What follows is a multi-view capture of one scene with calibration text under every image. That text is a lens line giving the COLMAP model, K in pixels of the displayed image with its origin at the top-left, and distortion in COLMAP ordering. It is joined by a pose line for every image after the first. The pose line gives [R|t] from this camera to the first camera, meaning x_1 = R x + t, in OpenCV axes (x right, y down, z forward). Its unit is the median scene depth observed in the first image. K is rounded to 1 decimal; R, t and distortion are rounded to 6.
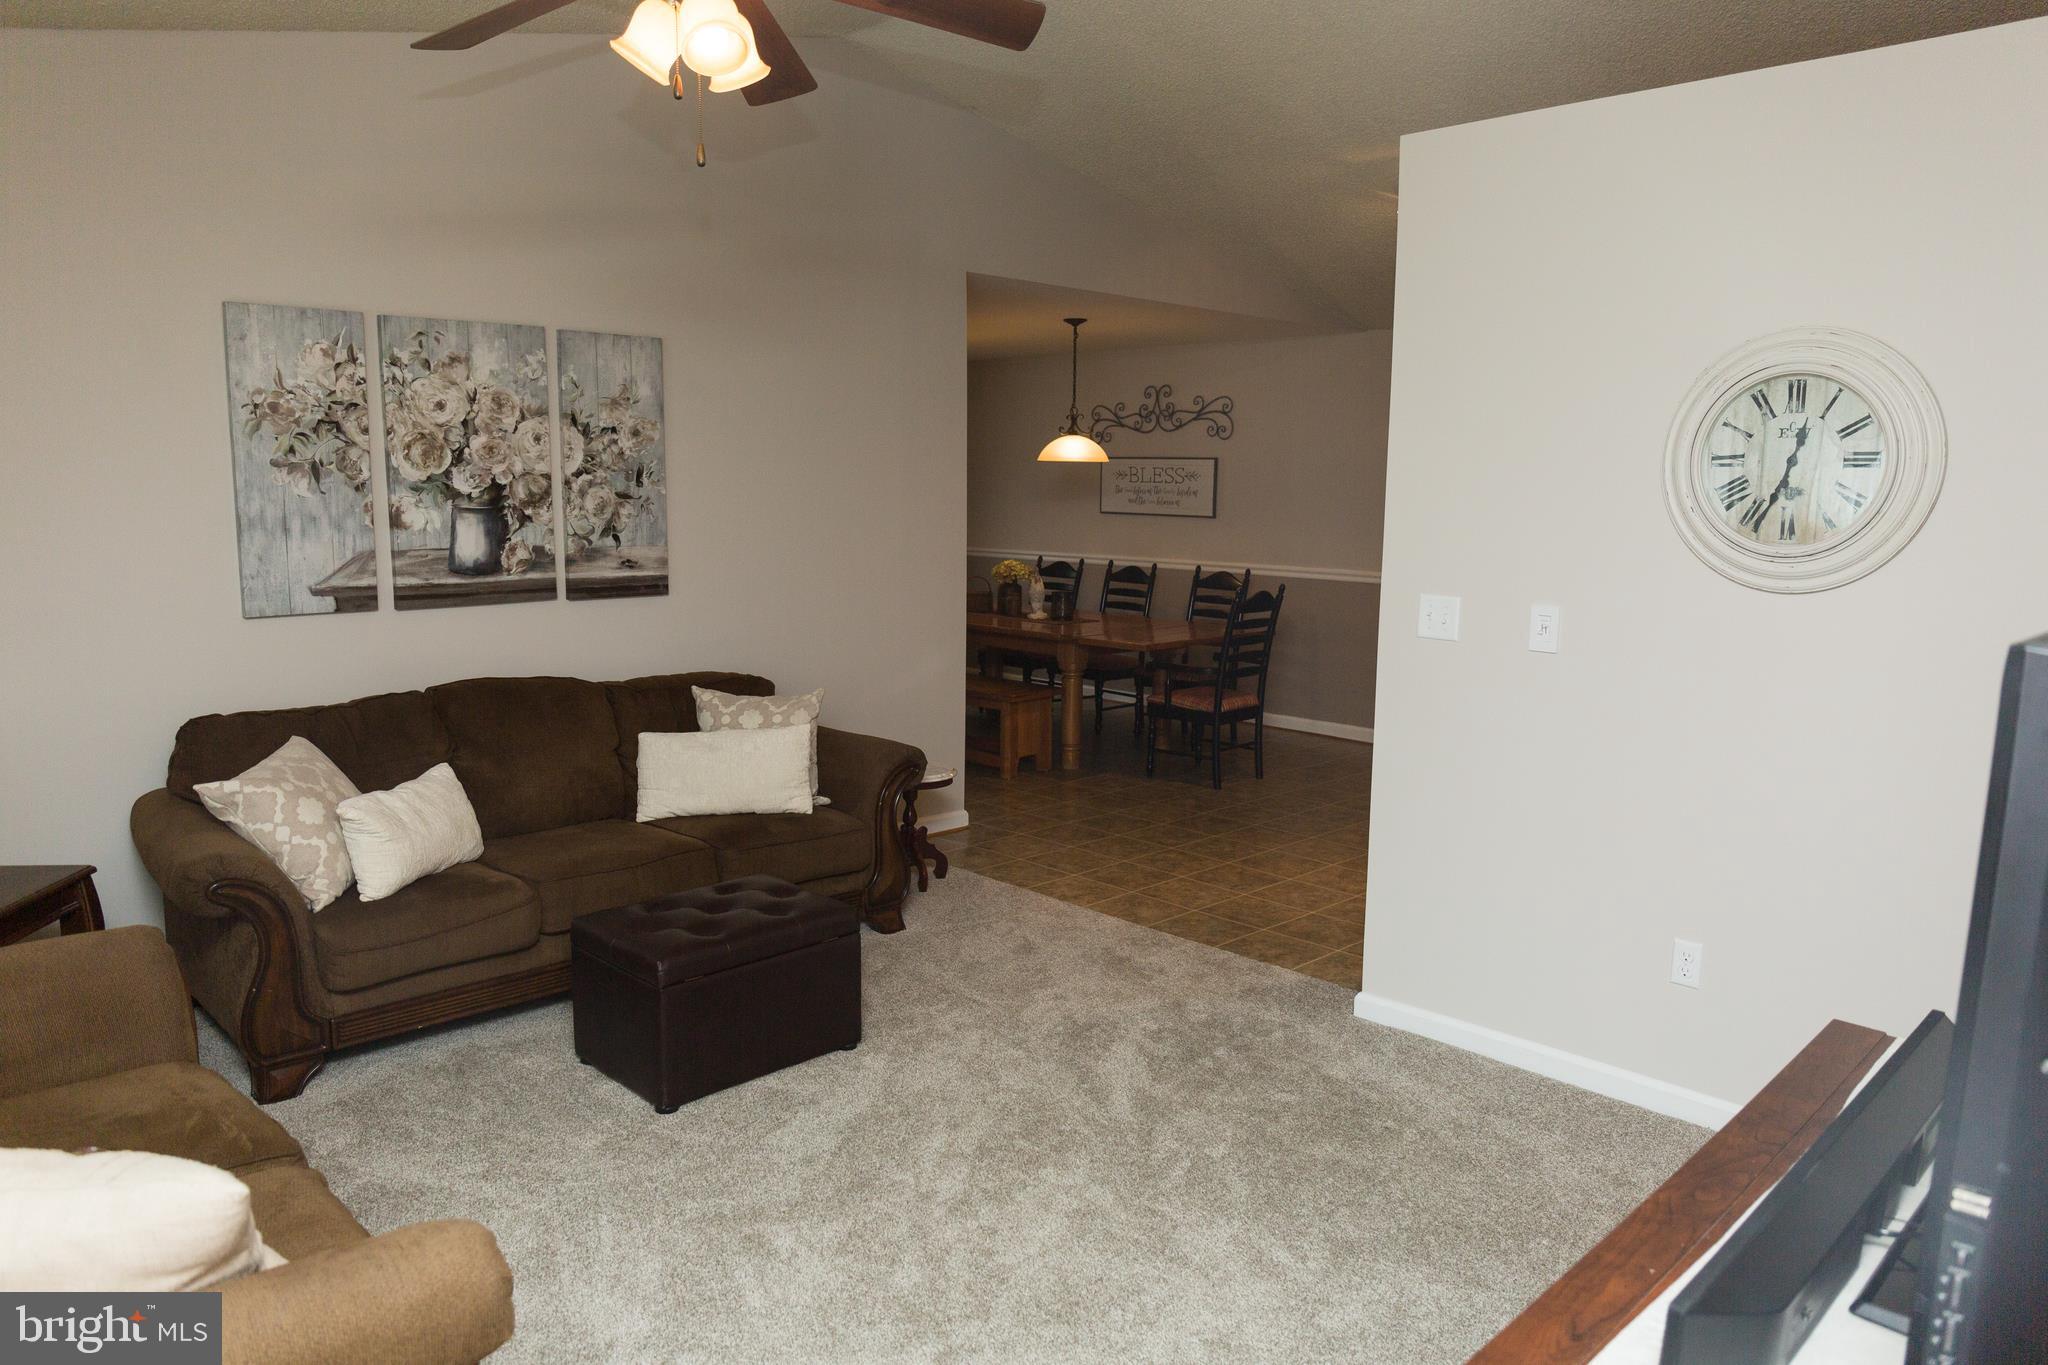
lens RADIAL K [[1372.8, 0, 1026.6], [0, 1372.8, 689.6], [0, 0, 1]] dist [-0.032944, -0.004839]
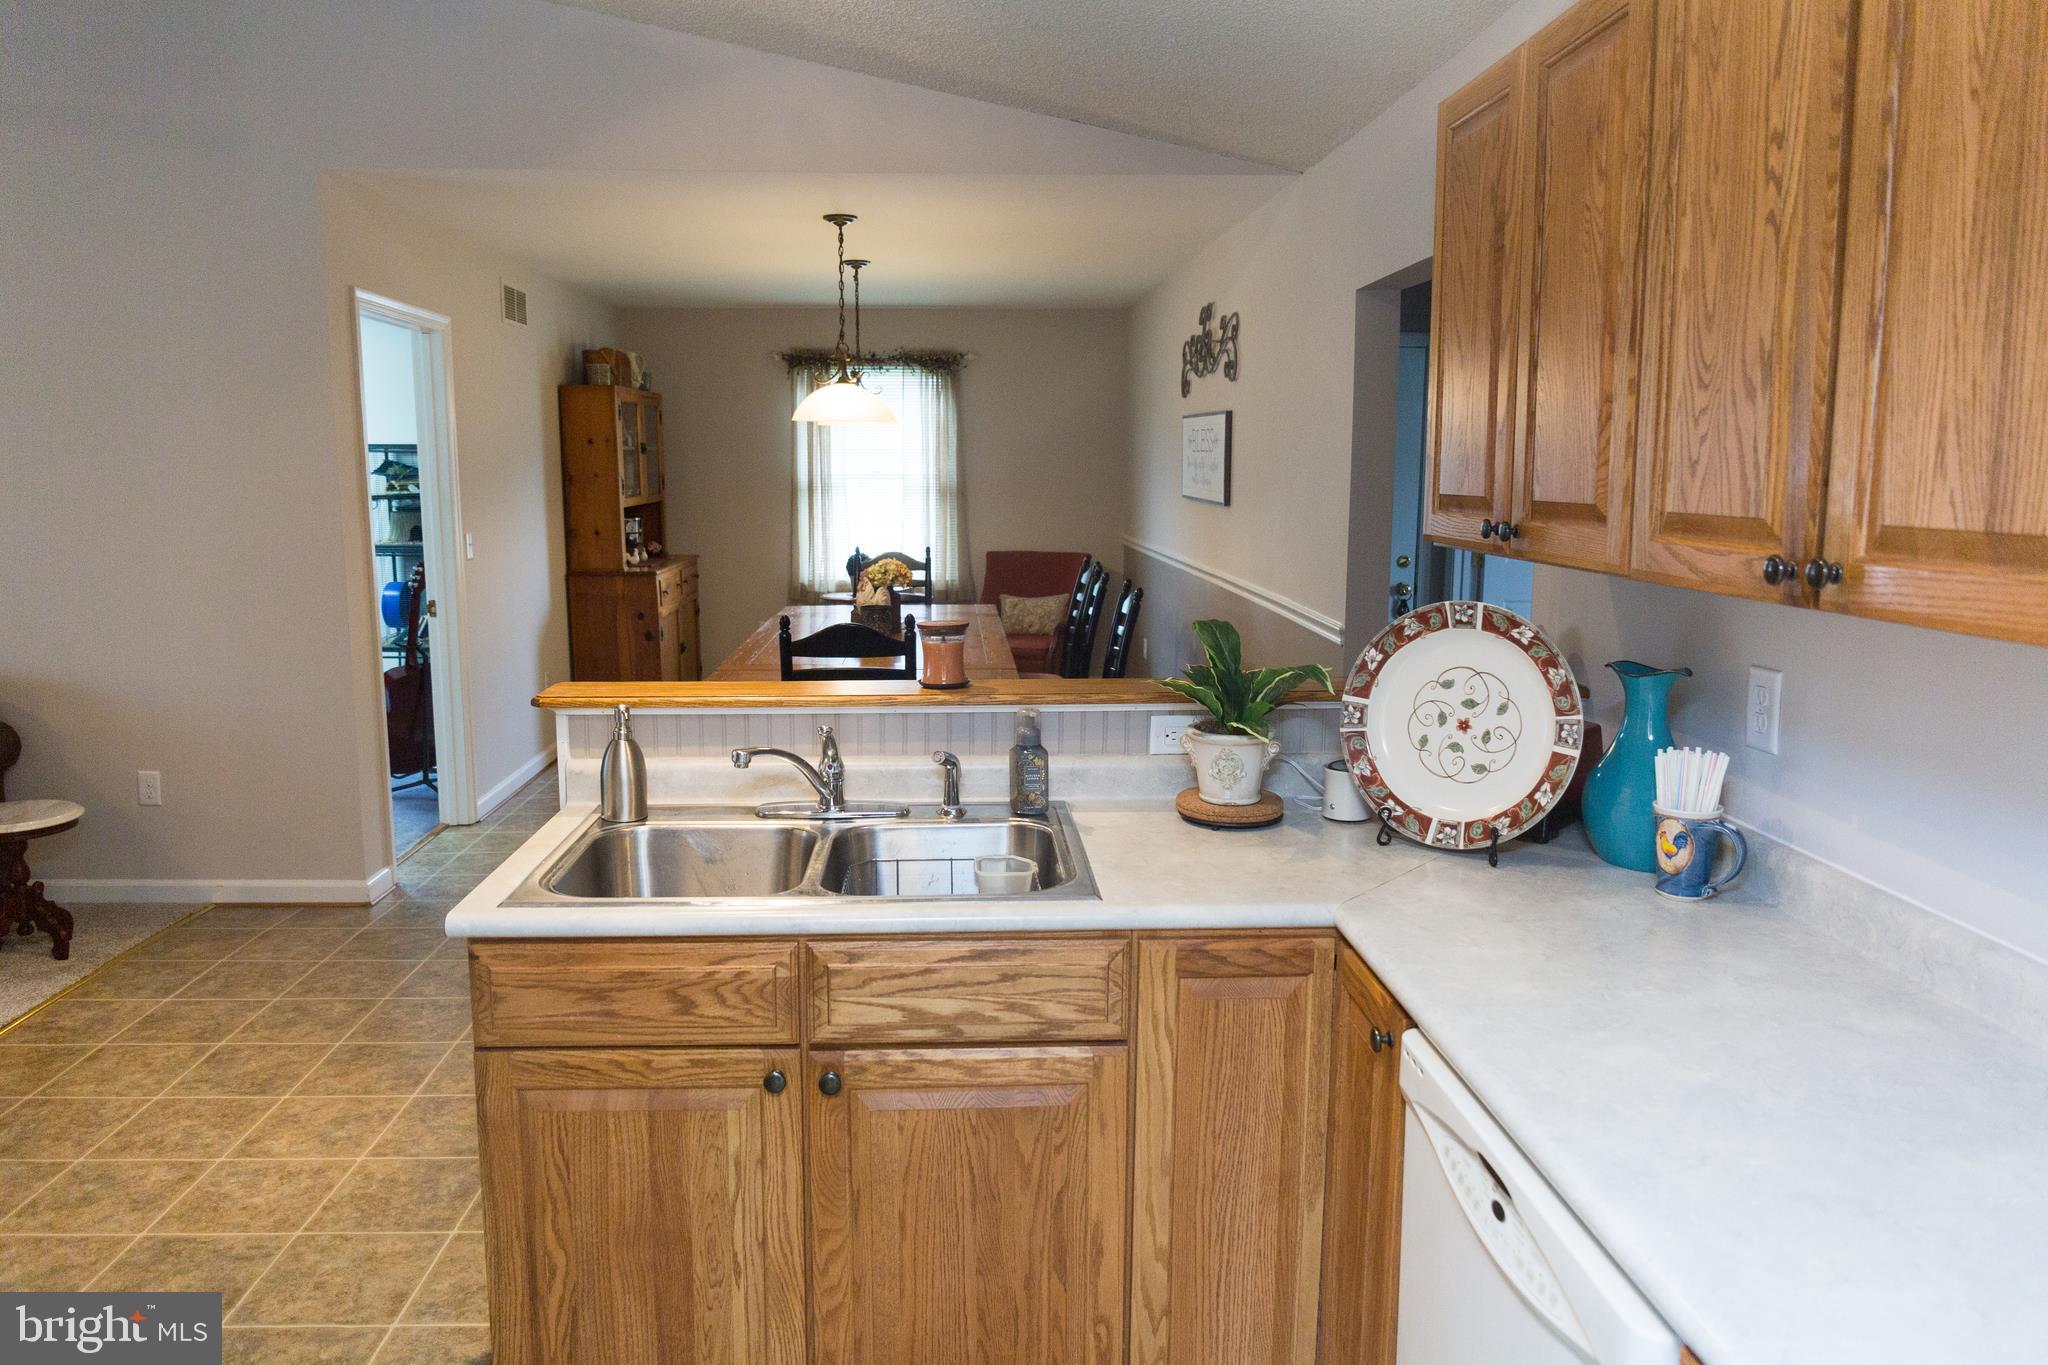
lens RADIAL K [[1372.8, 0, 1026.6], [0, 1372.8, 689.6], [0, 0, 1]] dist [-0.032944, -0.004839]
pose [[0.748313, 0.102456, -0.655385, 1.180830], [-0.095347, 0.994354, 0.046580, -0.146732], [0.656457, 0.027632, 0.753857, 1.098610]]
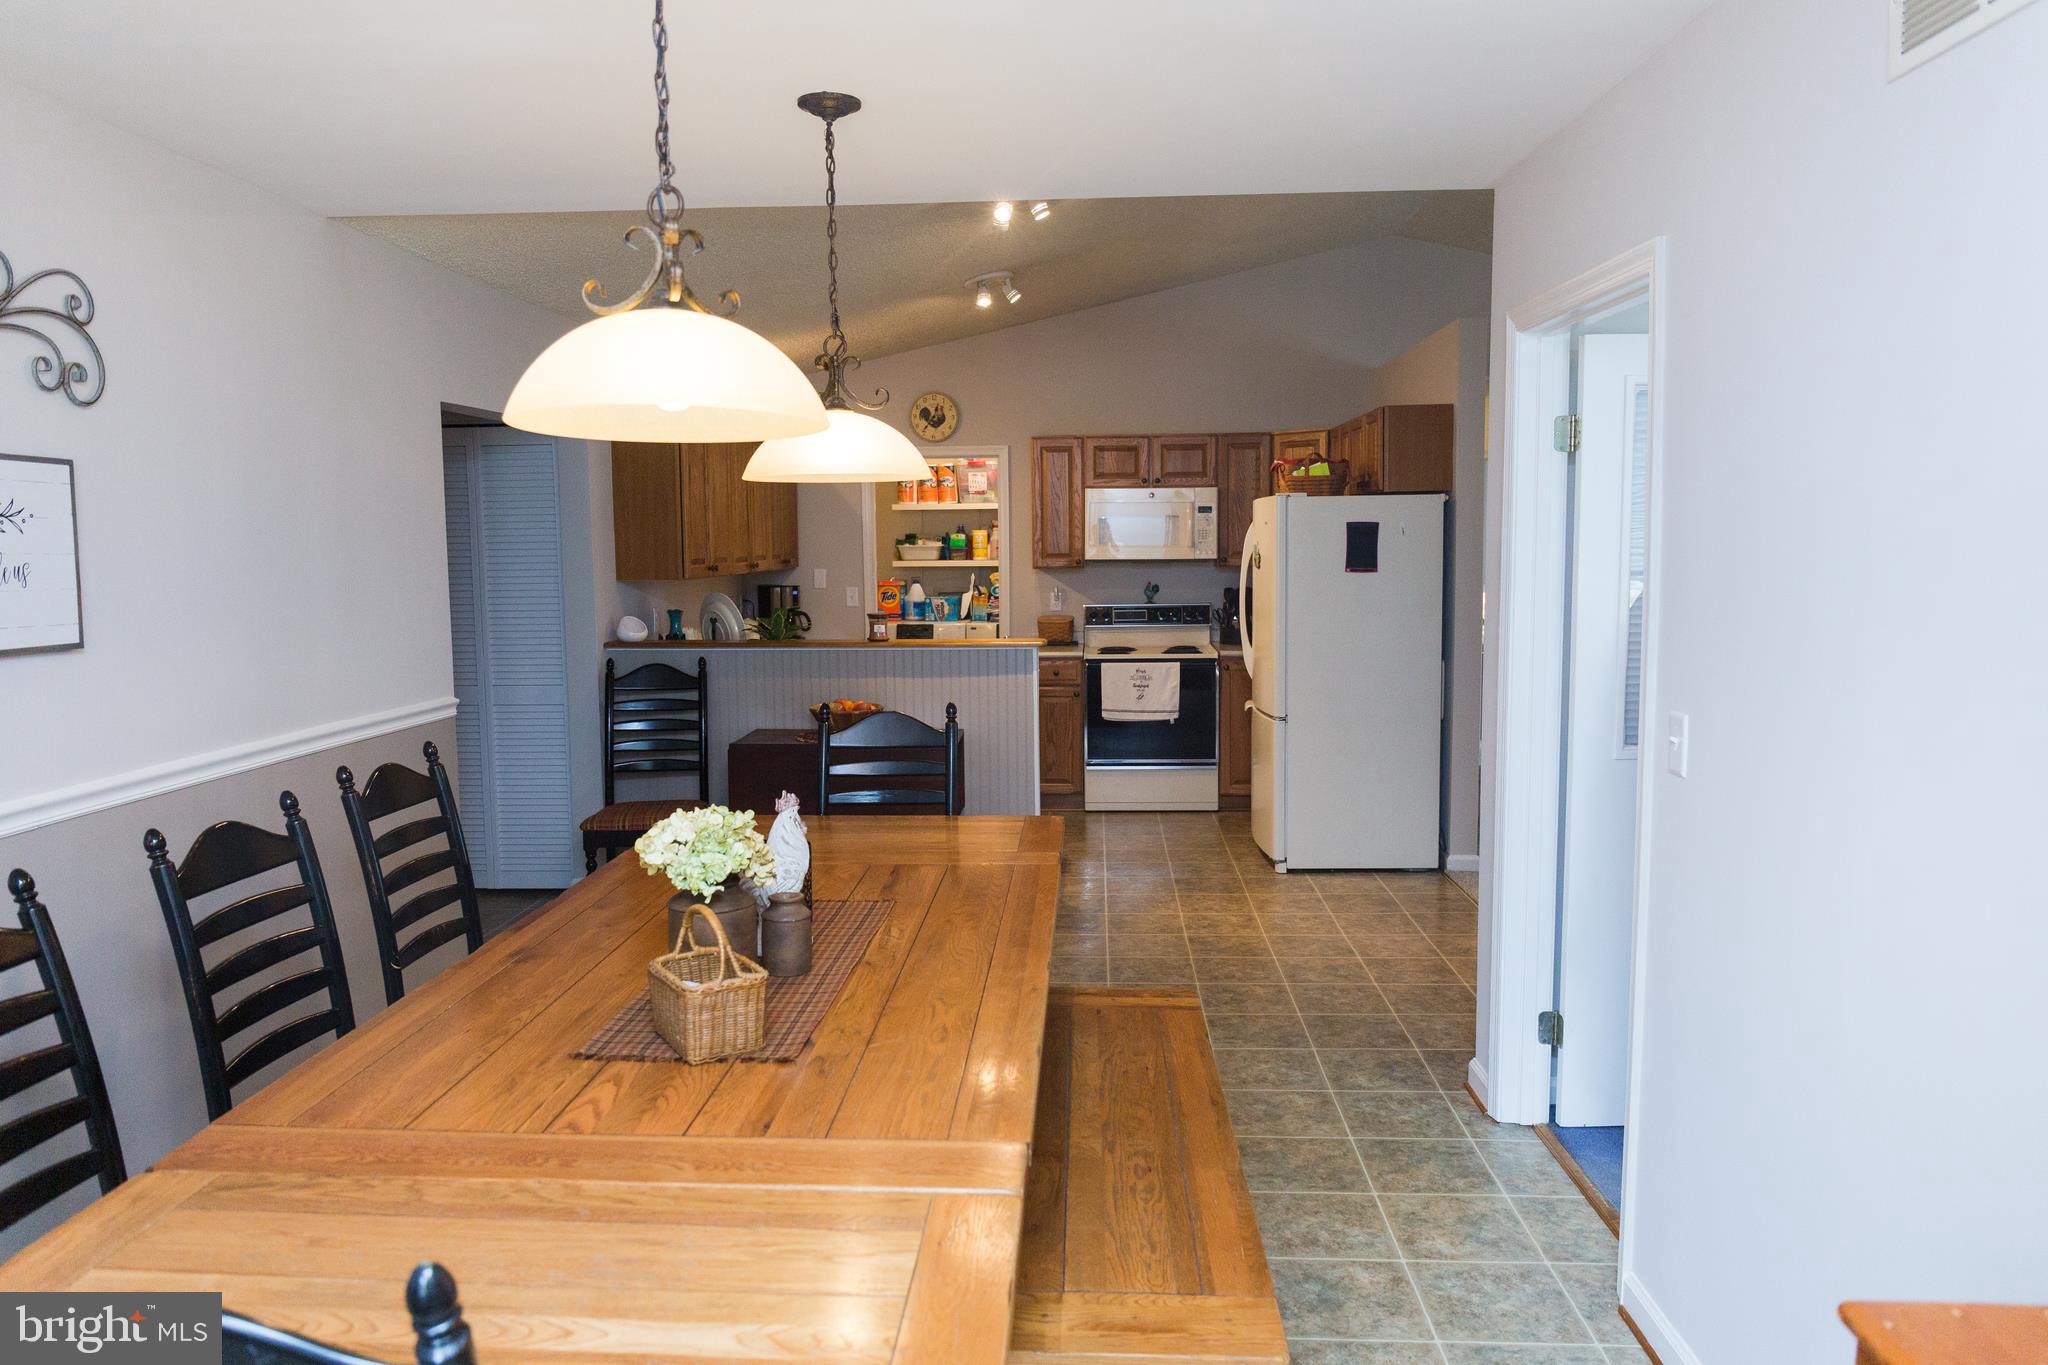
lens RADIAL K [[1372.8, 0, 1026.6], [0, 1372.8, 689.6], [0, 0, 1]] dist [-0.032944, -0.004839]
pose [[-0.672519, -0.082768, 0.735437, -0.581517], [0.111124, 0.971167, 0.210916, -0.376575], [-0.731690, 0.223570, -0.643931, 2.492320]]
